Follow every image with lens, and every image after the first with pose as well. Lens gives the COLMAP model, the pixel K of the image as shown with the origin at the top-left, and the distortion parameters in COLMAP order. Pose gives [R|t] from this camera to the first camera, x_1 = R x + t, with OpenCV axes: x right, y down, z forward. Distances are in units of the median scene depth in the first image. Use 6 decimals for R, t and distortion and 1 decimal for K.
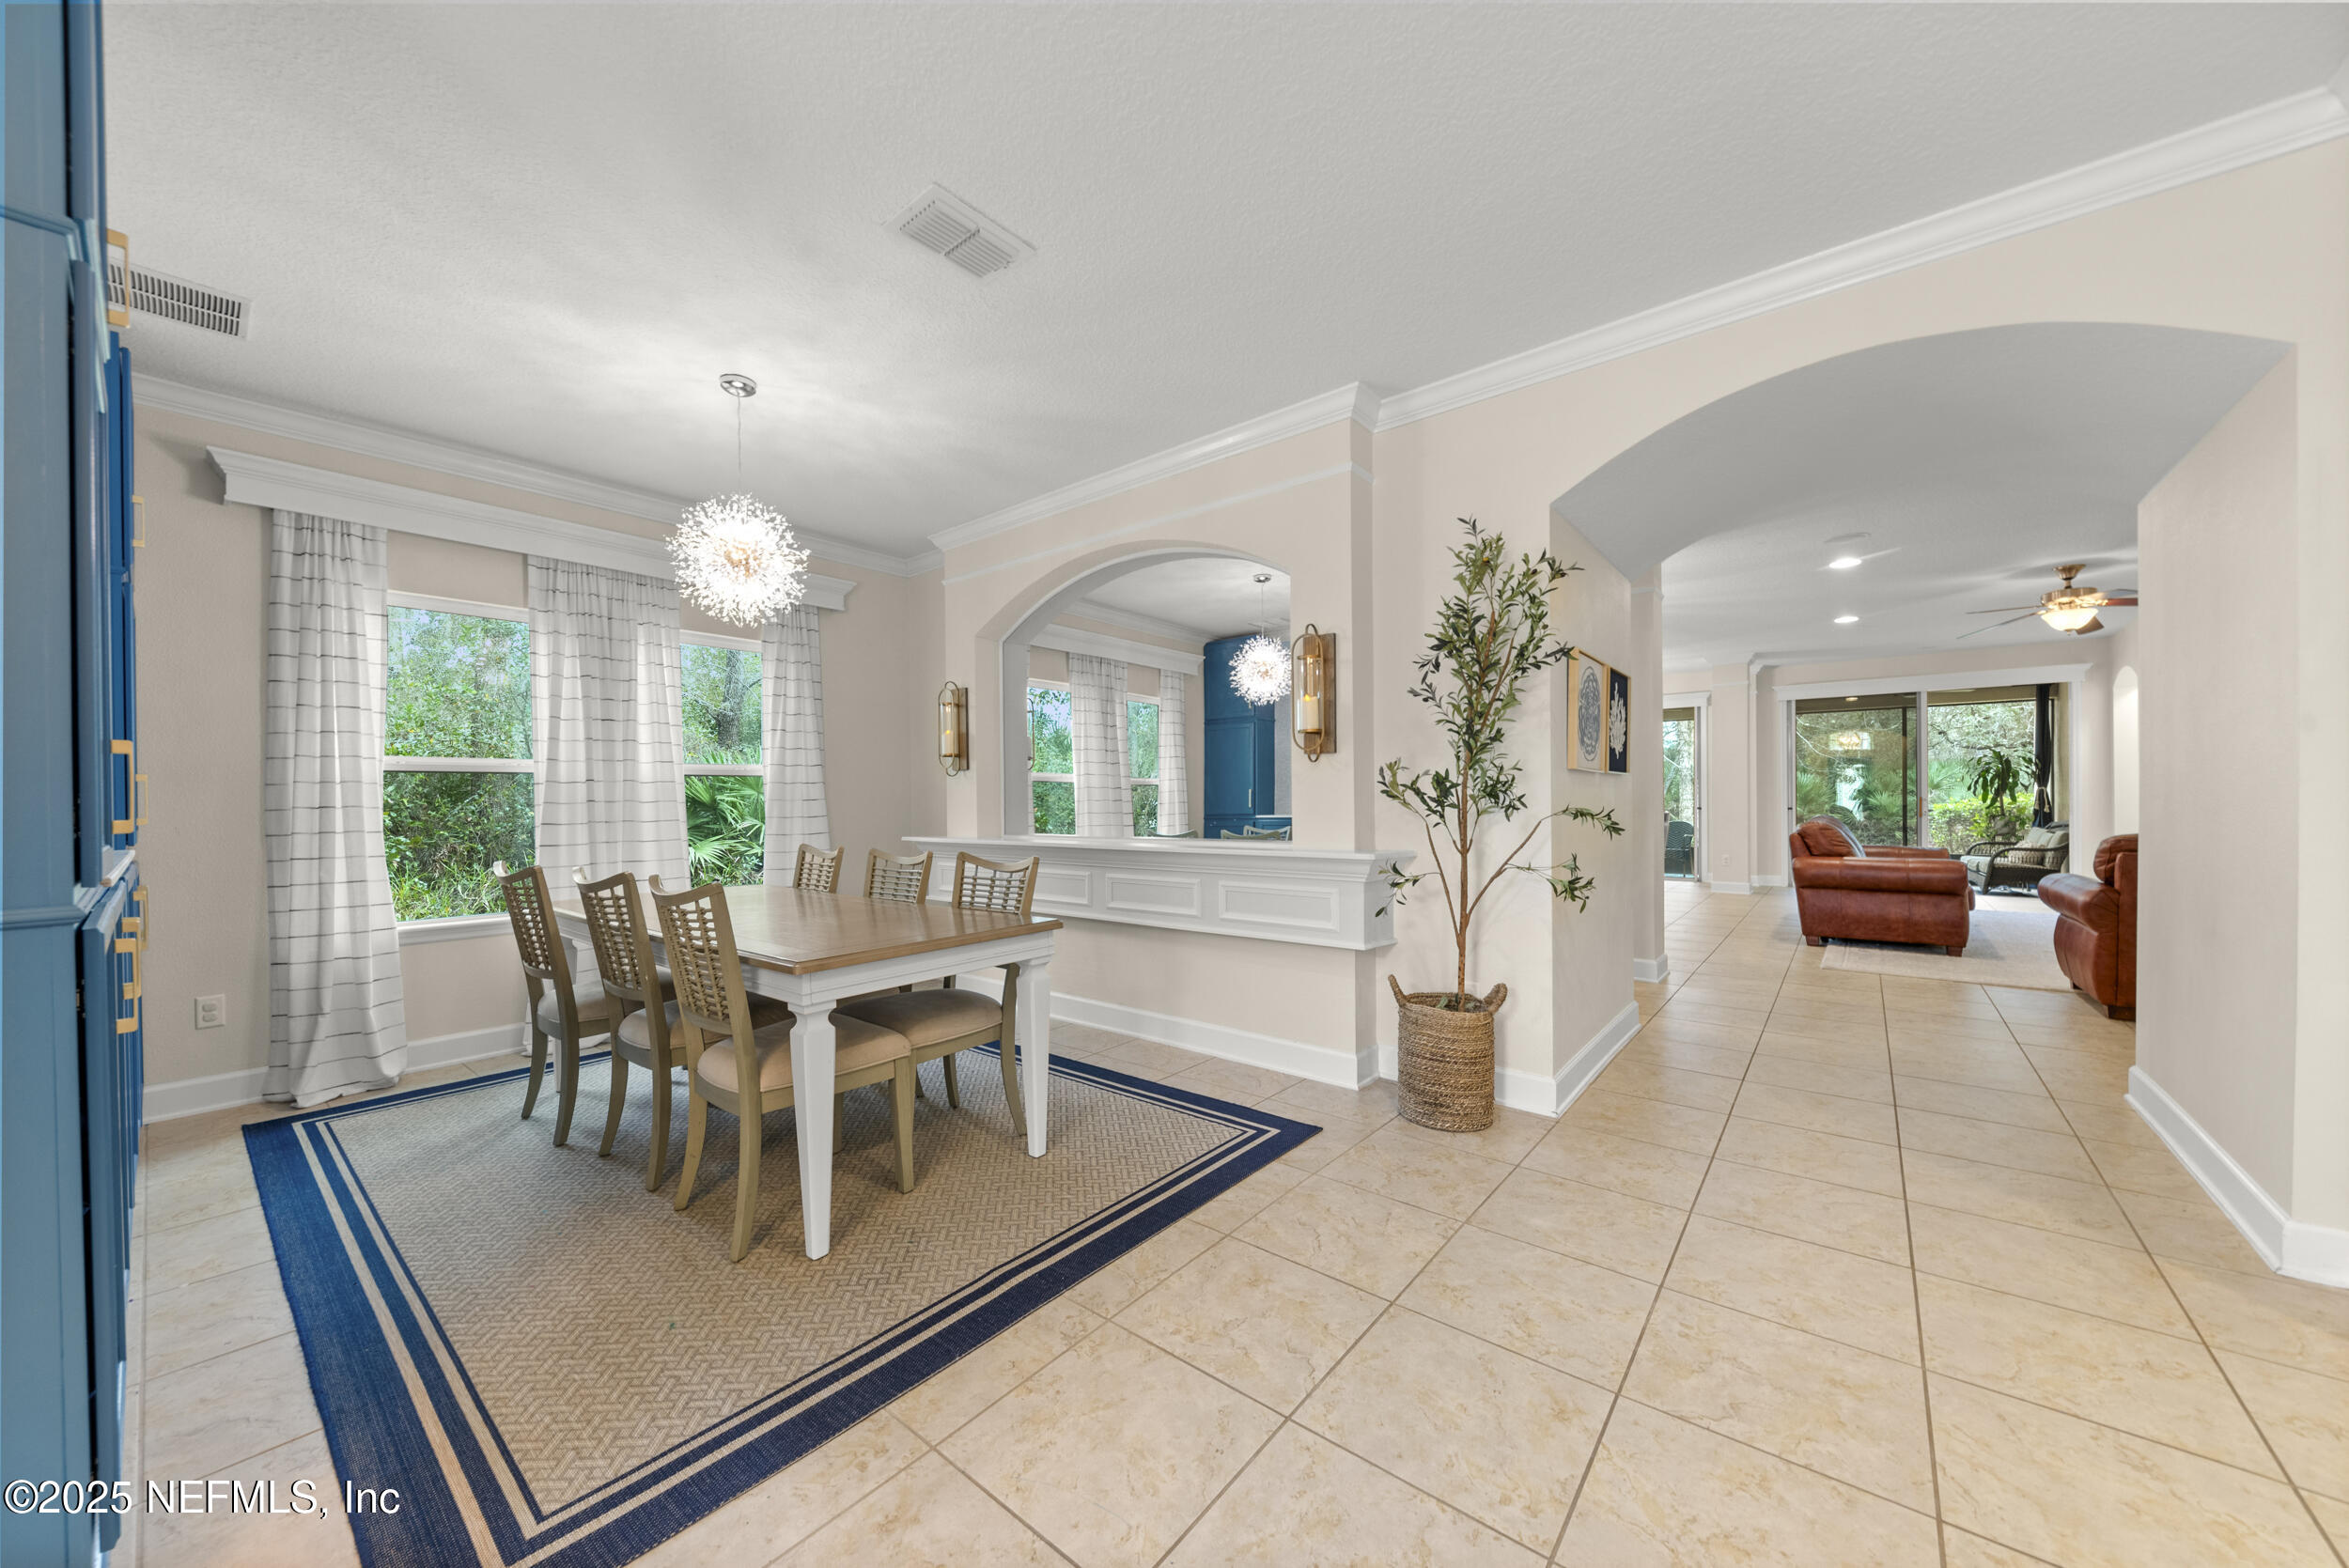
lens RADIAL K [[835.2, 0, 1155.9], [0, 835.2, 800.6], [0, 0, 1]] dist [0.011749, -0.005333]
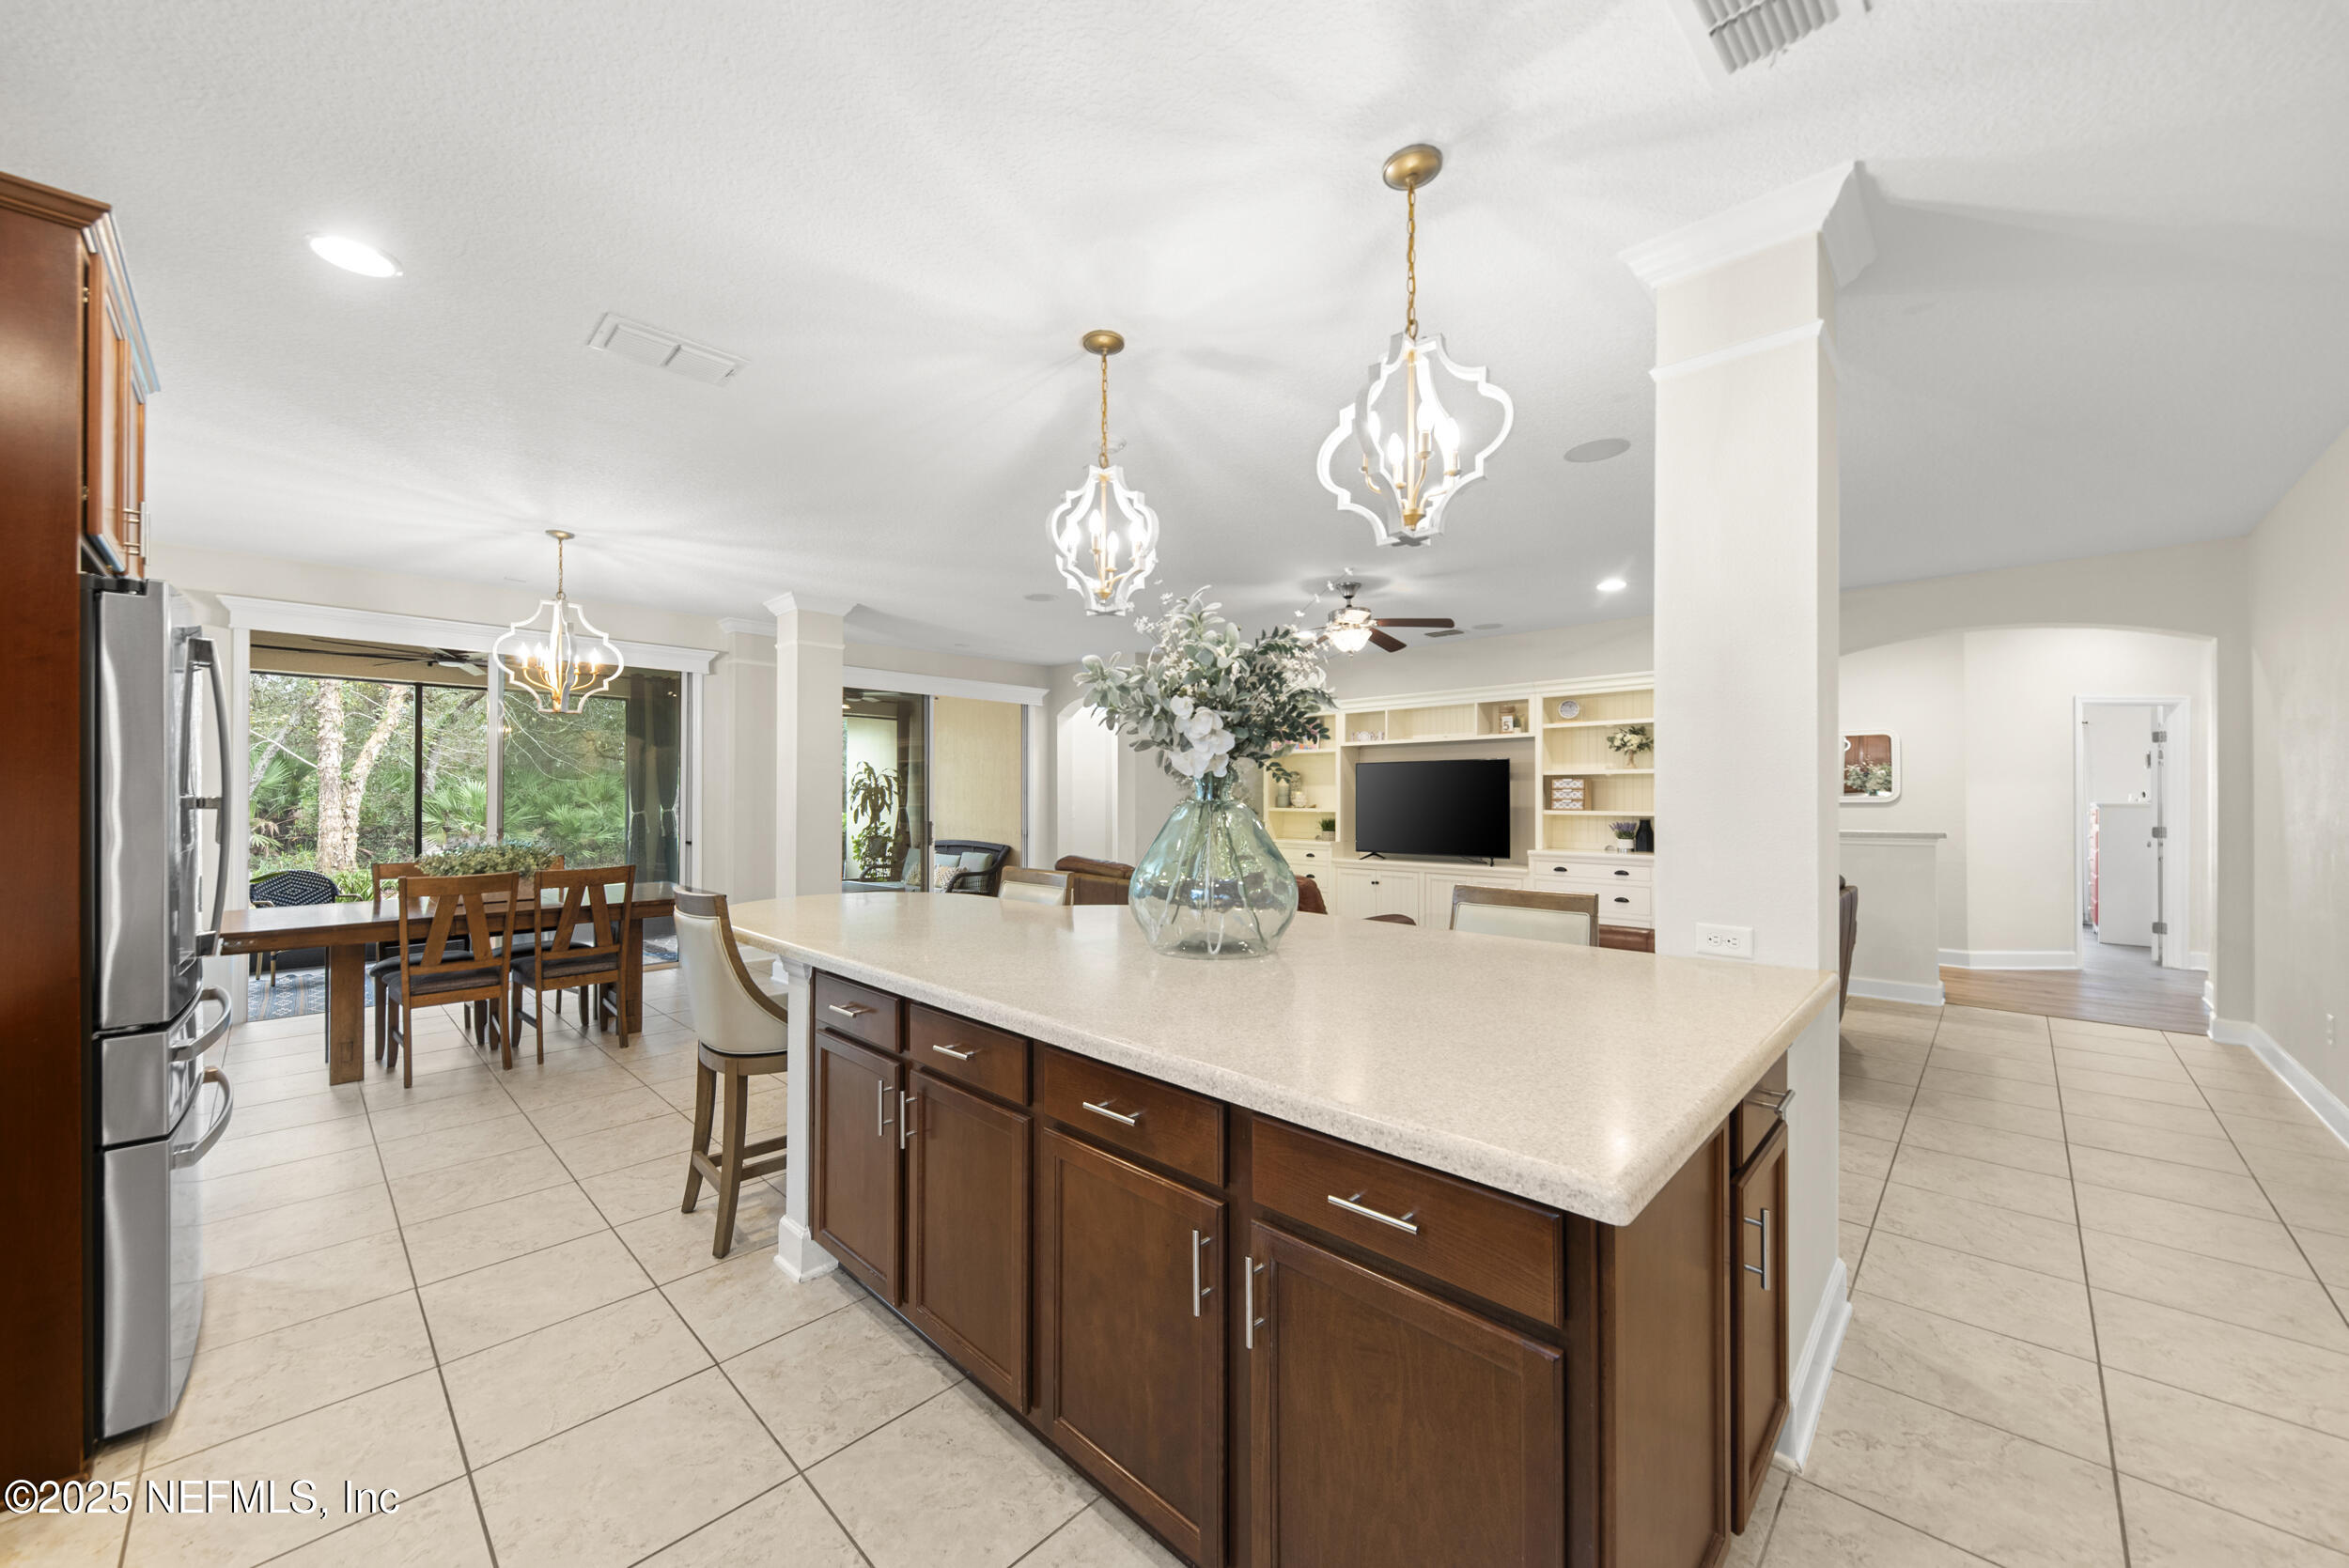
lens RADIAL K [[861.7, 0, 1153.3], [0, 861.7, 791.7], [0, 0, 1]] dist [0.025232, -0.010943]
pose [[0.083516, 0.014863, 0.996396, 0.112143], [0.001681, 0.999885, -0.015056, -0.033624], [-0.996505, 0.002933, 0.083482, 1.178466]]
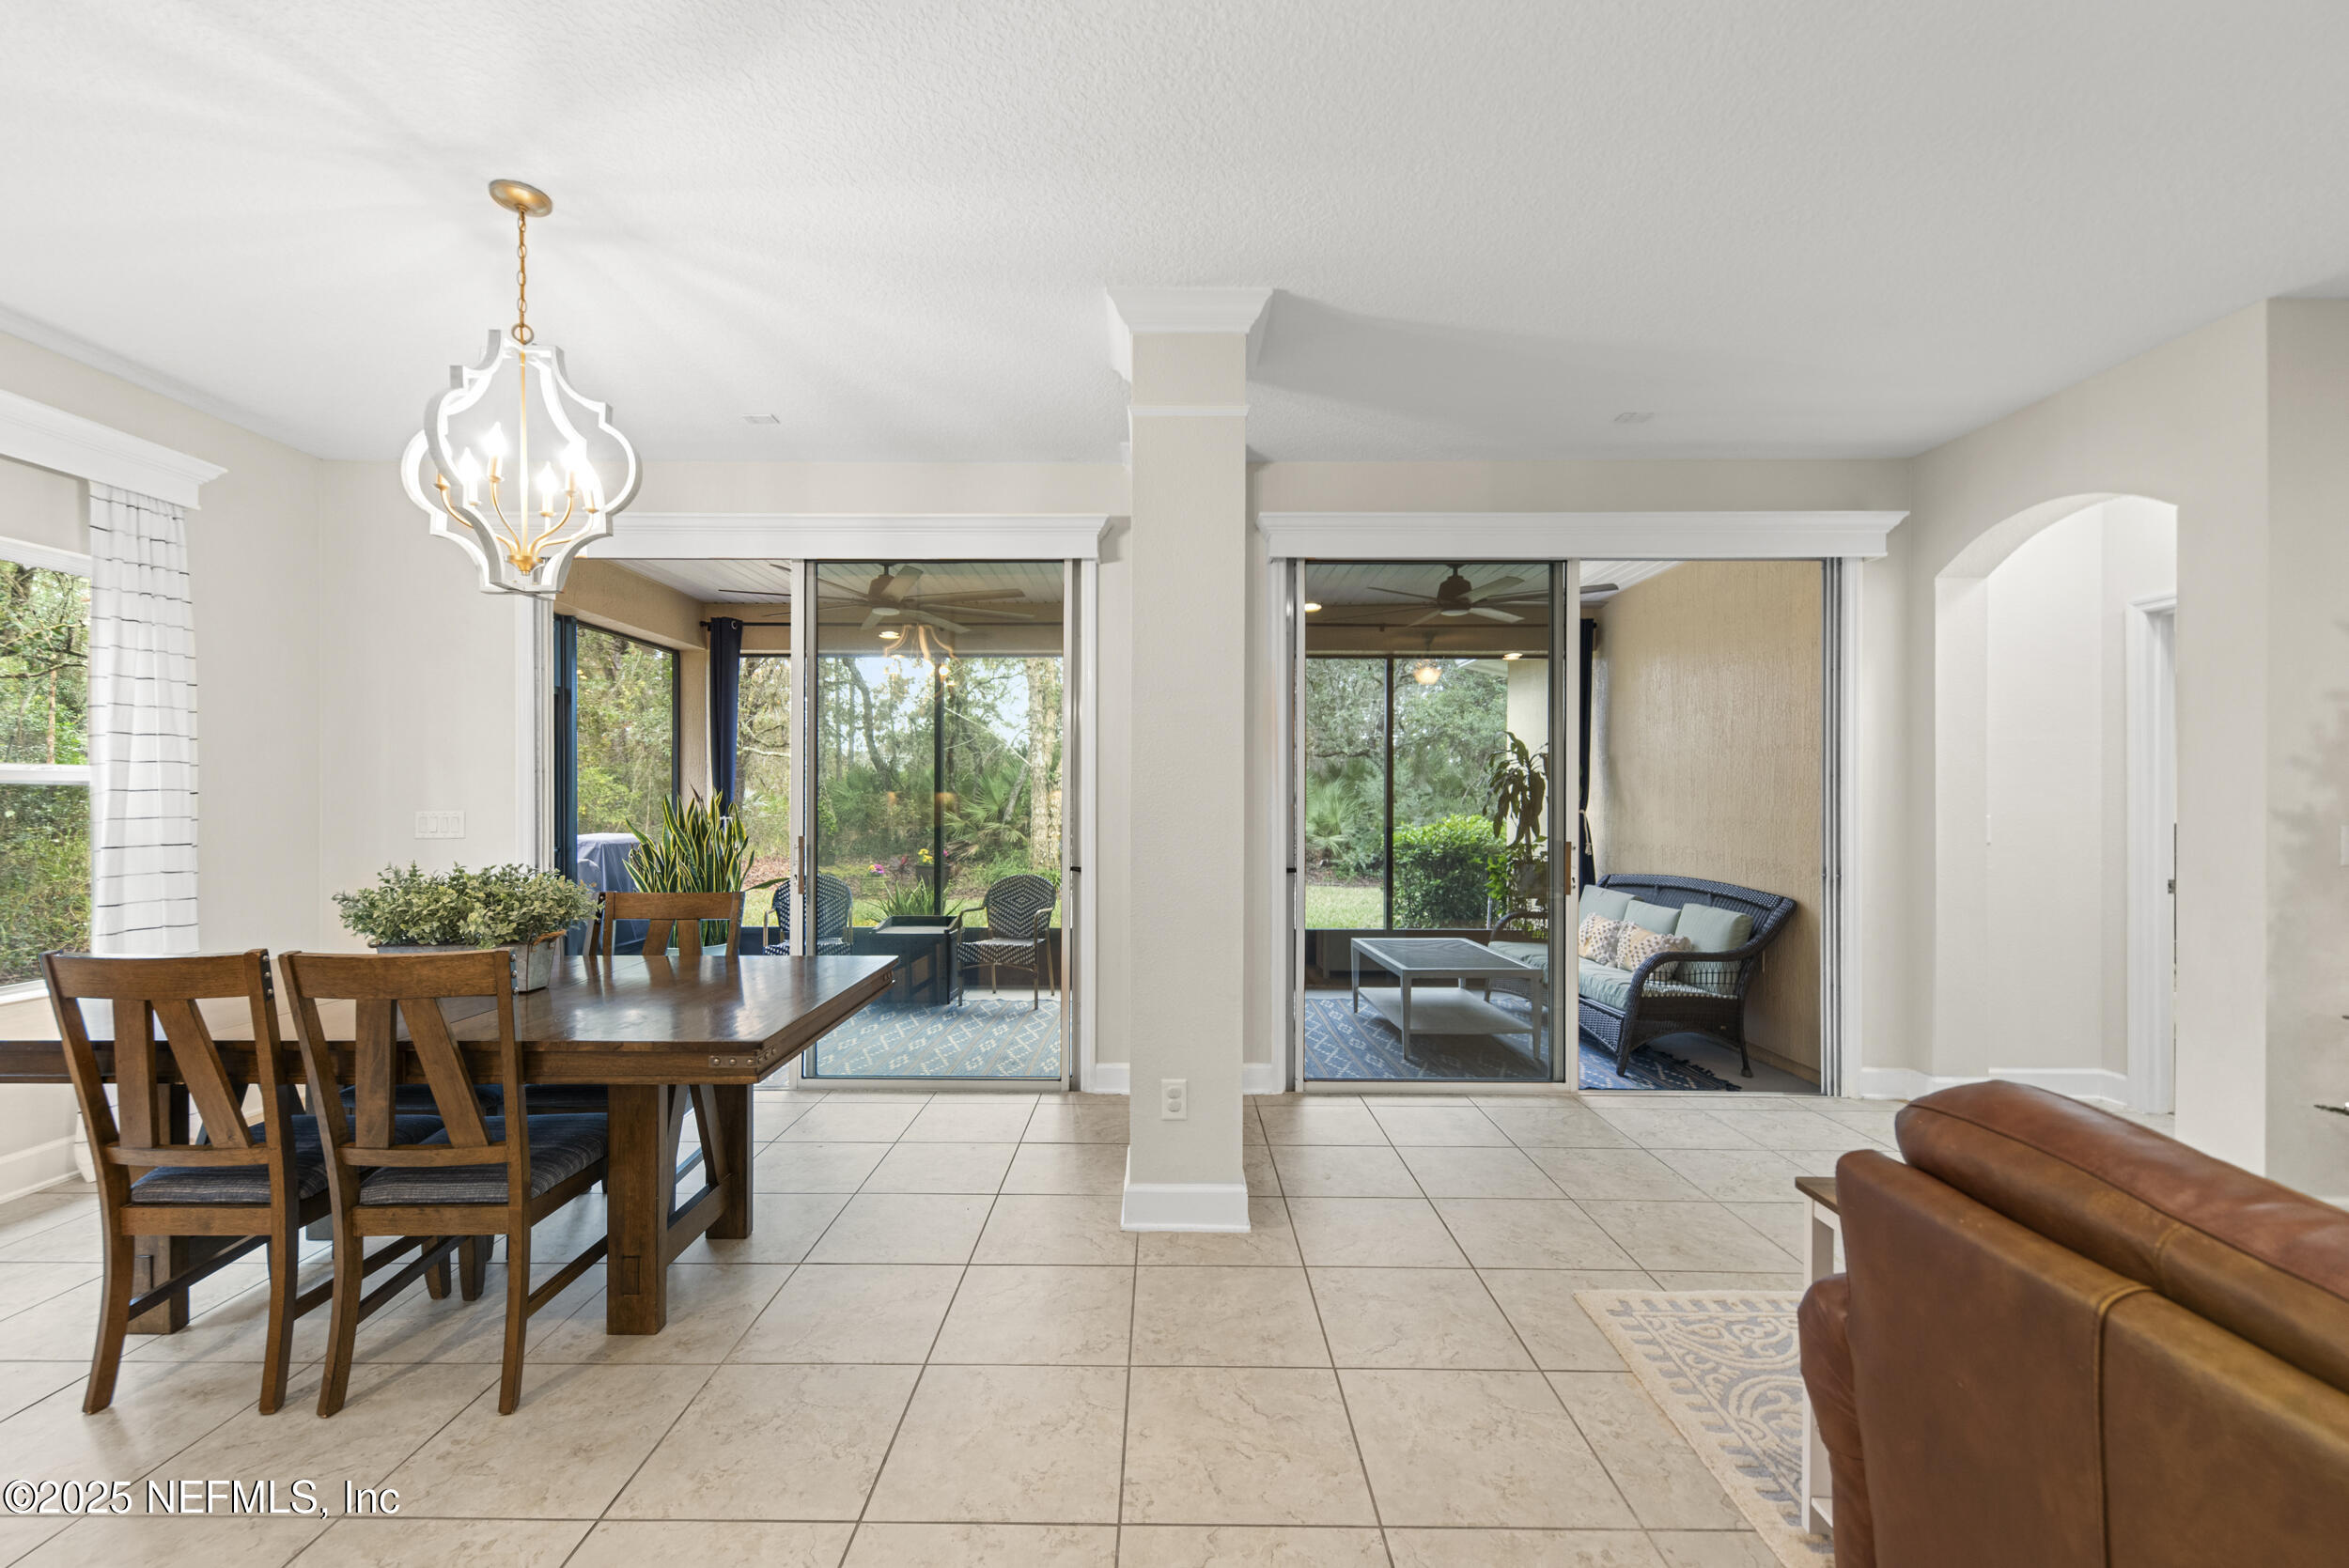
lens RADIAL K [[949.2, 0, 1151.7], [0, 949.2, 795.0], [0, 0, 1]] dist [0.001985, -0.000080]
pose [[0.775390, 0.013014, 0.631349, 0.830137], [-0.006774, 0.999902, -0.012291, -0.030721], [-0.631446, 0.005254, 0.775402, 1.316830]]
